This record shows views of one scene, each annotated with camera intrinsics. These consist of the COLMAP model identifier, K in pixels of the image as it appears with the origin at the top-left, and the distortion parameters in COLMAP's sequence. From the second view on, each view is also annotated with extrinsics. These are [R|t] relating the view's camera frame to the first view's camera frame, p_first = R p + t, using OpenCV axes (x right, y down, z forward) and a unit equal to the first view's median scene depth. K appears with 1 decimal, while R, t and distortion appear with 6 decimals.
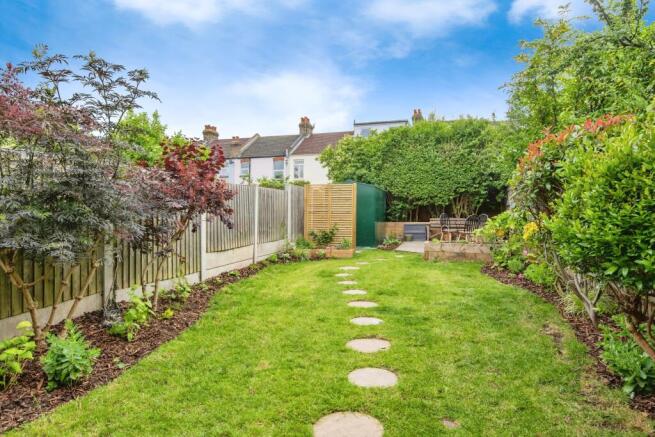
lens RADIAL K [[392.5, 0, 326.8], [0, 392.5, 217.6], [0, 0, 1]] dist [0.001907, 0.000134]
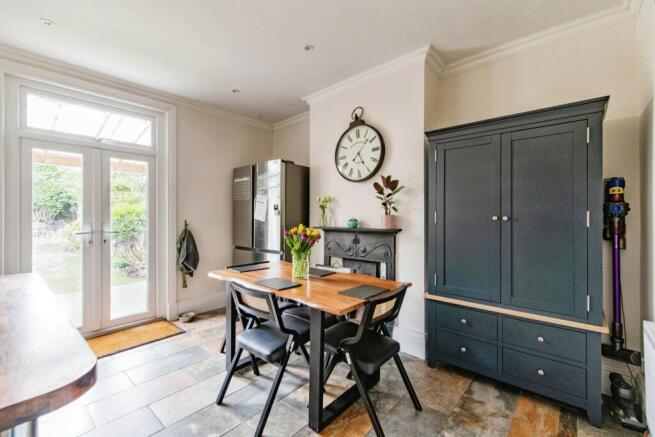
lens RADIAL K [[285.8, 0, 326.5], [0, 285.8, 218.0], [0, 0, 1]] dist [-0.001813, -0.000179]
pose [[0.408443, 0.006058, 0.912764, -0.193985], [0.000814, 0.999975, -0.007001, -0.009078], [-0.912783, 0.003603, 0.408428, -0.409509]]
